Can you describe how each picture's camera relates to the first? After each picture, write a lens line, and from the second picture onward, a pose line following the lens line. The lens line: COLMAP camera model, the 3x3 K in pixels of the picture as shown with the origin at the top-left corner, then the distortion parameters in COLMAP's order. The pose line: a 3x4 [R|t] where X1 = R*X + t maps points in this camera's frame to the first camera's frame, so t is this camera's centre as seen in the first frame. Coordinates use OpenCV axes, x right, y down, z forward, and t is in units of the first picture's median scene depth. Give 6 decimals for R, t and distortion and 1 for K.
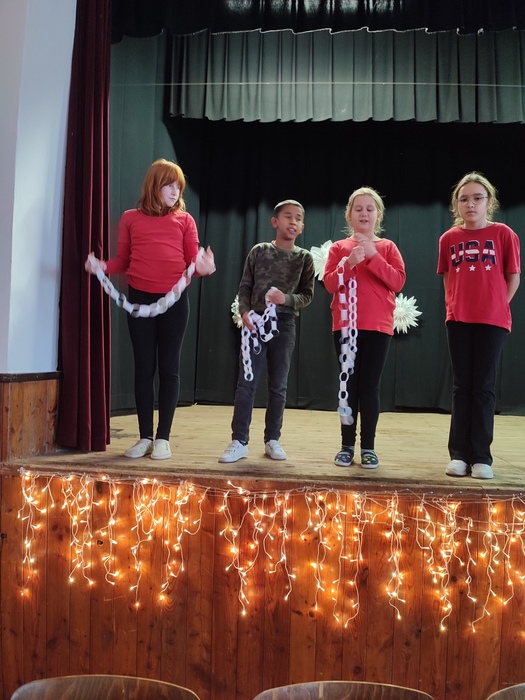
lens RADIAL K [[543.9, 0, 262.5], [0, 543.9, 350.0], [0, 0, 1]] dist [-0.023820, -0.011627]
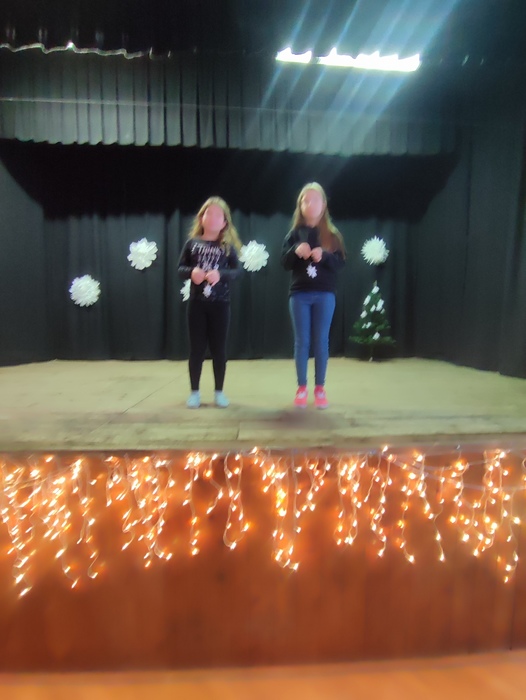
lens RADIAL K [[323.6, 0, 272.2], [0, 323.6, 351.7], [0, 0, 1]] dist [-0.045789, 0.017247]
pose [[0.990716, -0.033130, 0.131845, 0.850197], [0.020029, 0.994838, 0.099478, 0.019999], [-0.134461, -0.095914, 0.986266, 0.328515]]
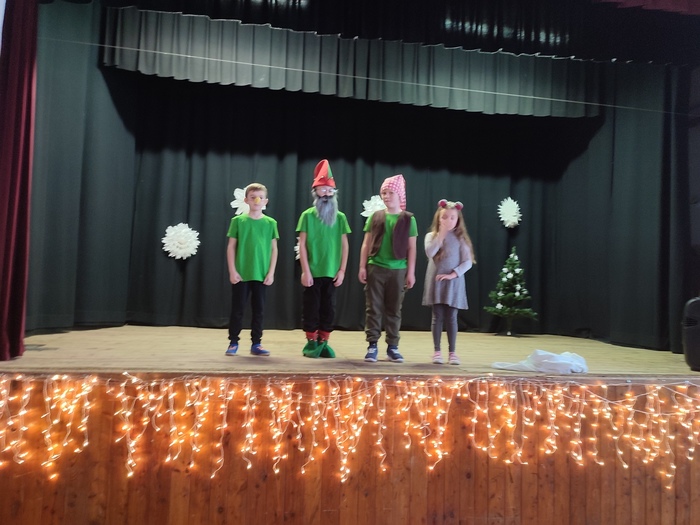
lens RADIAL K [[520.5, 0, 350.8], [0, 520.5, 263.7], [0, 0, 1]] dist [0.061037, -0.046960]
pose [[0.970174, 0.022444, 0.241370, 0.155582], [-0.015923, 0.999455, -0.028934, -0.000383], [-0.241888, 0.024228, 0.970002, -0.391984]]
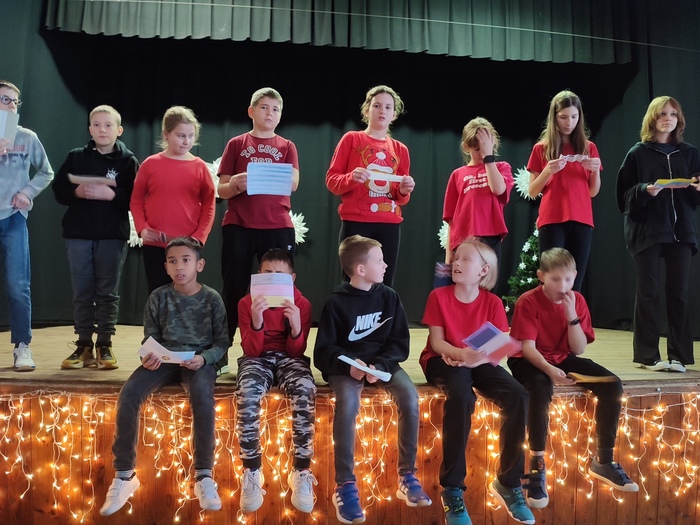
lens RADIAL K [[541.3, 0, 348.5], [0, 541.3, 264.9], [0, 0, 1]] dist [-0.067313, -0.010522]
pose [[0.985925, -0.006009, 0.167082, 0.479854], [0.006422, 0.999978, -0.001933, 0.018139], [-0.167067, 0.002979, 0.985941, -0.082679]]
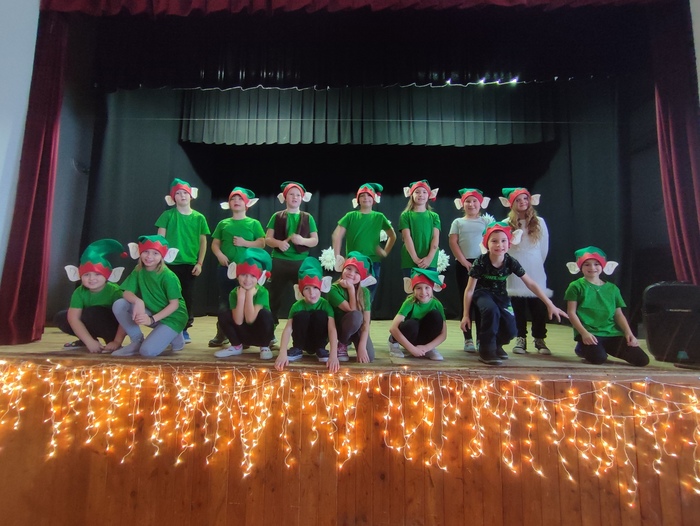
lens RADIAL K [[316.0, 0, 349.5], [0, 316.0, 257.5], [0, 0, 1]] dist [-0.000315, 0.000749]
pose [[0.999406, -0.006374, 0.033856, 0.711075], [0.009215, 0.996387, -0.084425, 0.039447], [-0.033195, 0.084687, 0.995855, 0.080491]]
